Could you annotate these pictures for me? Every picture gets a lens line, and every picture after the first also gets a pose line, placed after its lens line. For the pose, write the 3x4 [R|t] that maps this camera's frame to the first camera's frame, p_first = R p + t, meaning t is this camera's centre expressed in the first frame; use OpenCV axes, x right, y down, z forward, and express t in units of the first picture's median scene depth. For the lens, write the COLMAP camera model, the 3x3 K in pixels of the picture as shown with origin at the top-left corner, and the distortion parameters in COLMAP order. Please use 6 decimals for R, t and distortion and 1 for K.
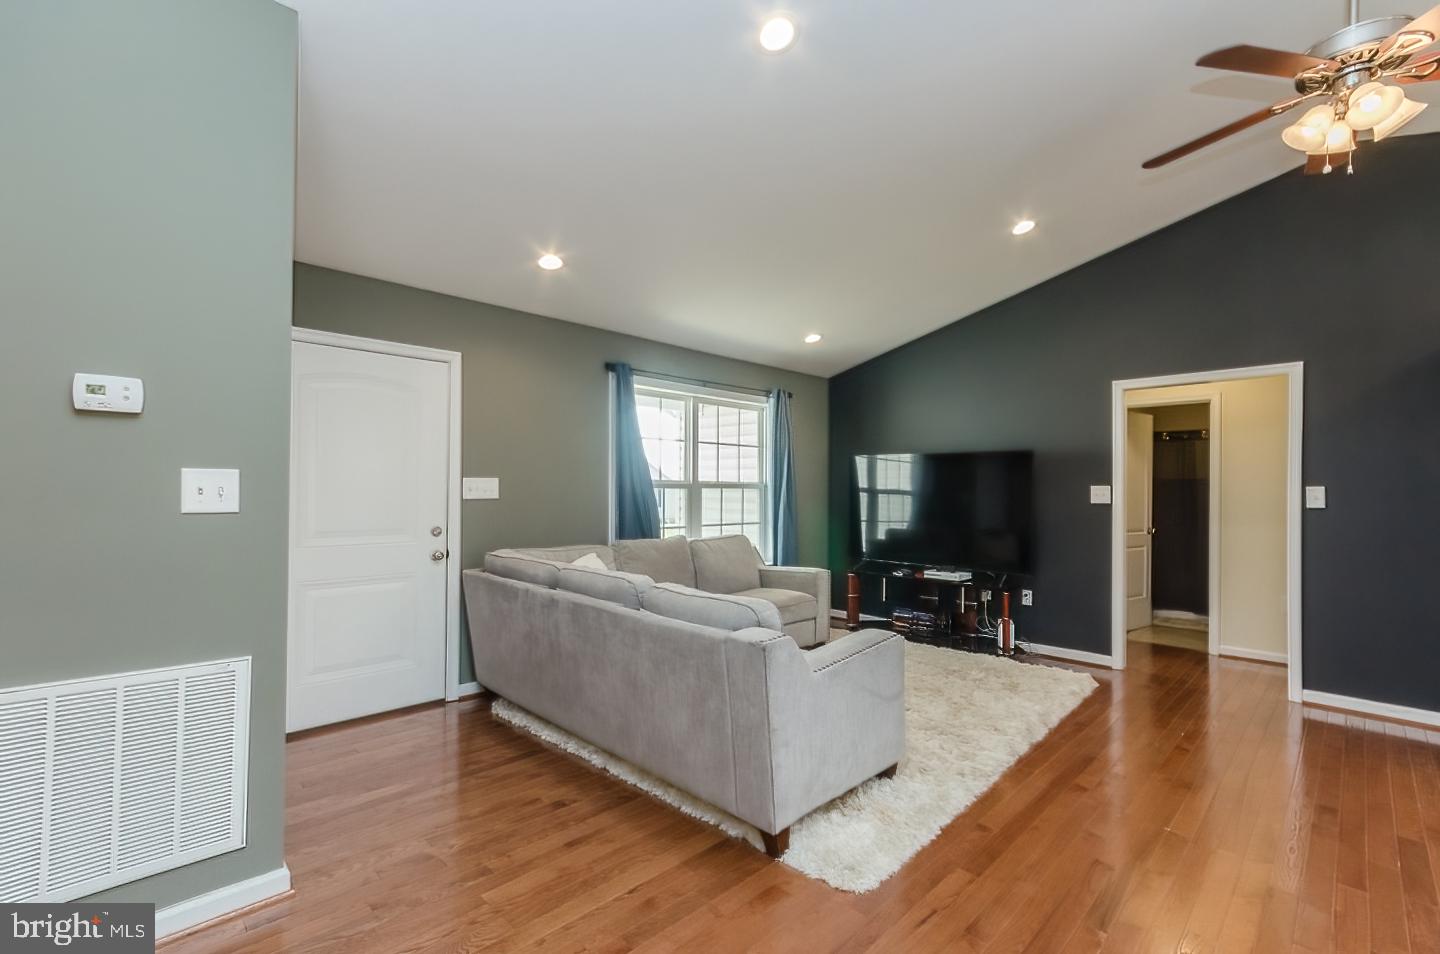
lens RADIAL K [[634.4, 0, 741.2], [0, 634.4, 486.6], [0, 0, 1]] dist [0.004124, 0.000414]
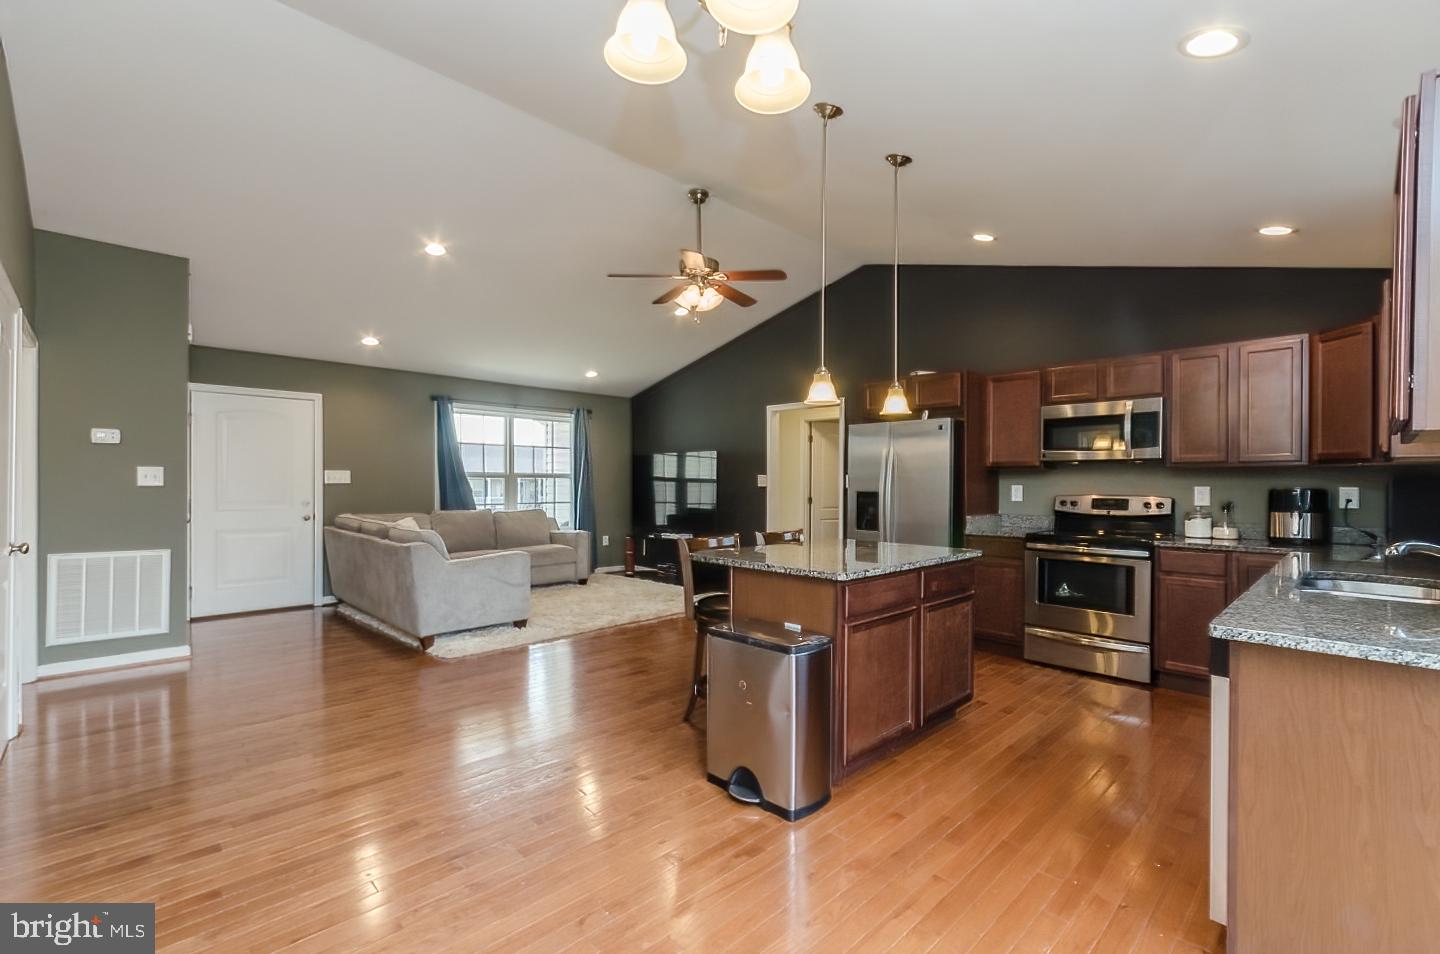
lens RADIAL K [[634.4, 0, 741.2], [0, 634.4, 486.6], [0, 0, 1]] dist [0.004124, 0.000414]
pose [[0.999986, -0.002724, -0.004613, 0.568714], [0.002778, 0.999928, 0.011699, 0.009665], [0.004581, -0.011711, 0.999921, -0.559720]]
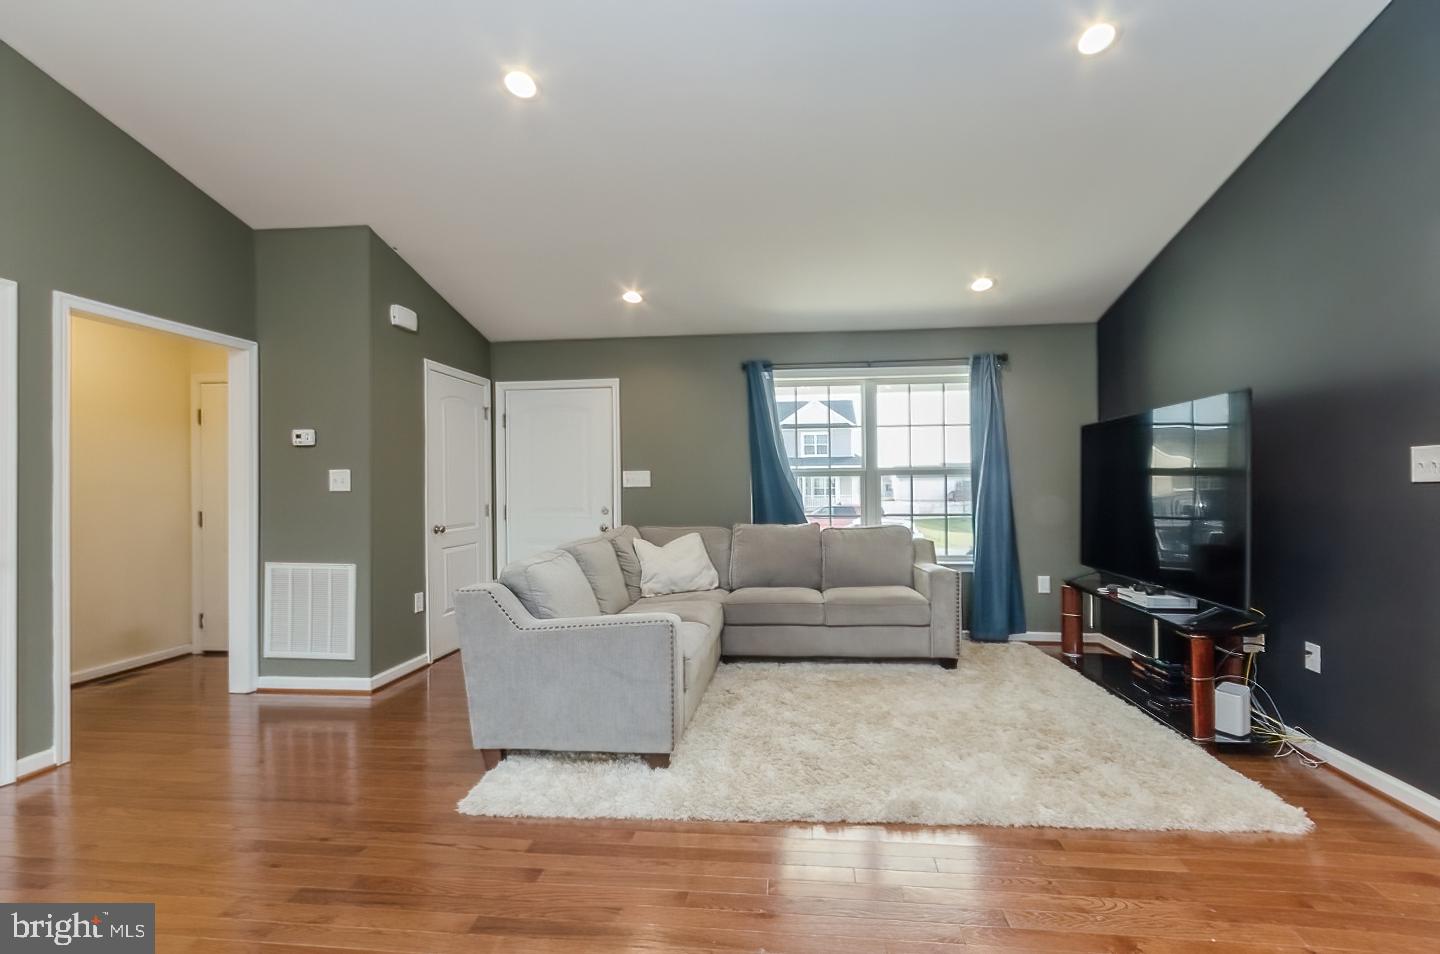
lens RADIAL K [[634.4, 0, 741.2], [0, 634.4, 486.6], [0, 0, 1]] dist [0.004124, 0.000414]
pose [[0.623584, -0.013954, -0.781632, 0.675694], [0.017252, 0.999843, -0.004087, 0.024526], [0.781566, -0.010936, 0.623727, 0.317997]]
